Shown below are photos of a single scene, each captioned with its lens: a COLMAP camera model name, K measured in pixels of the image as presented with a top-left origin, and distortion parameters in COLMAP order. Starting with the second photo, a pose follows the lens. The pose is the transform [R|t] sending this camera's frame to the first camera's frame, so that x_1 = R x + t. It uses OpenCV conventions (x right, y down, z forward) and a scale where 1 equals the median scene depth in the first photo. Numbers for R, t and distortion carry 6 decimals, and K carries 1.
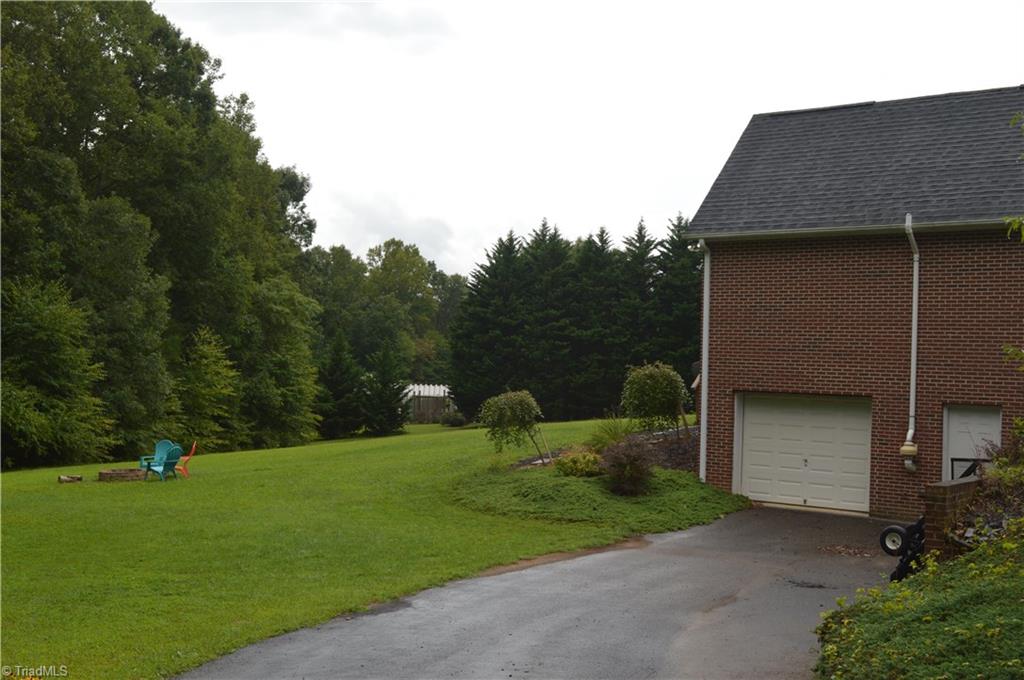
lens RADIAL K [[1125.4, 0, 512.0], [0, 1125.4, 340.0], [0, 0, 1]] dist [-0.019964, -0.018049]
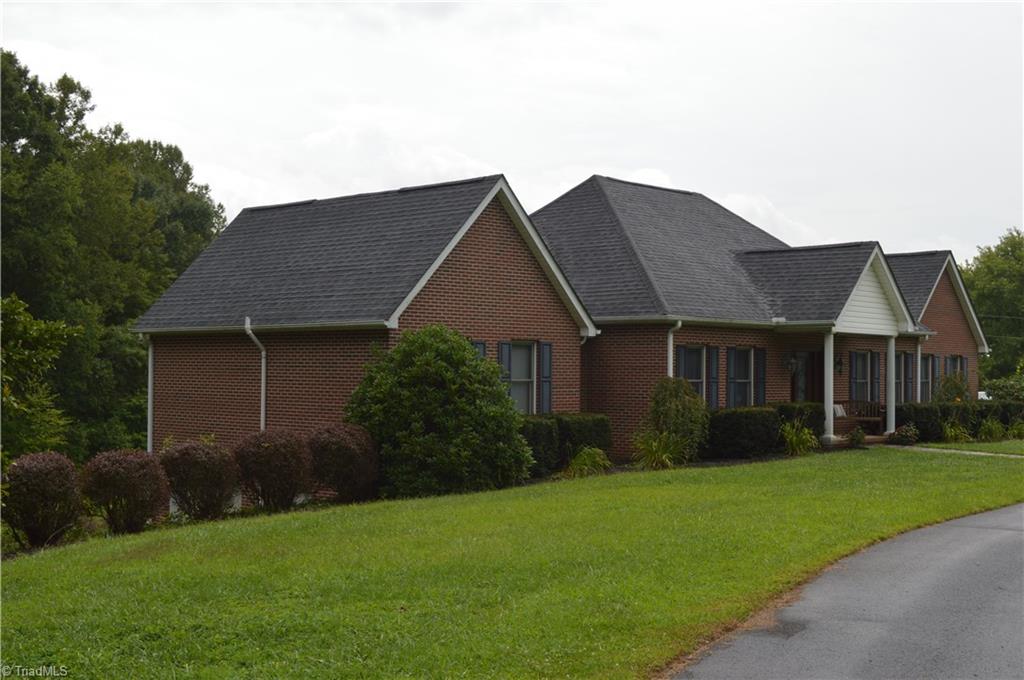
lens RADIAL K [[1325.5, 0, 512.0], [0, 1325.5, 340.0], [0, 0, 1]] dist [0.016503, 0.036794]
pose [[0.992930, -0.021290, -0.116774, 0.257722], [0.020799, 0.999769, -0.005425, -0.025333], [0.116862, 0.002958, 0.993144, -0.101068]]
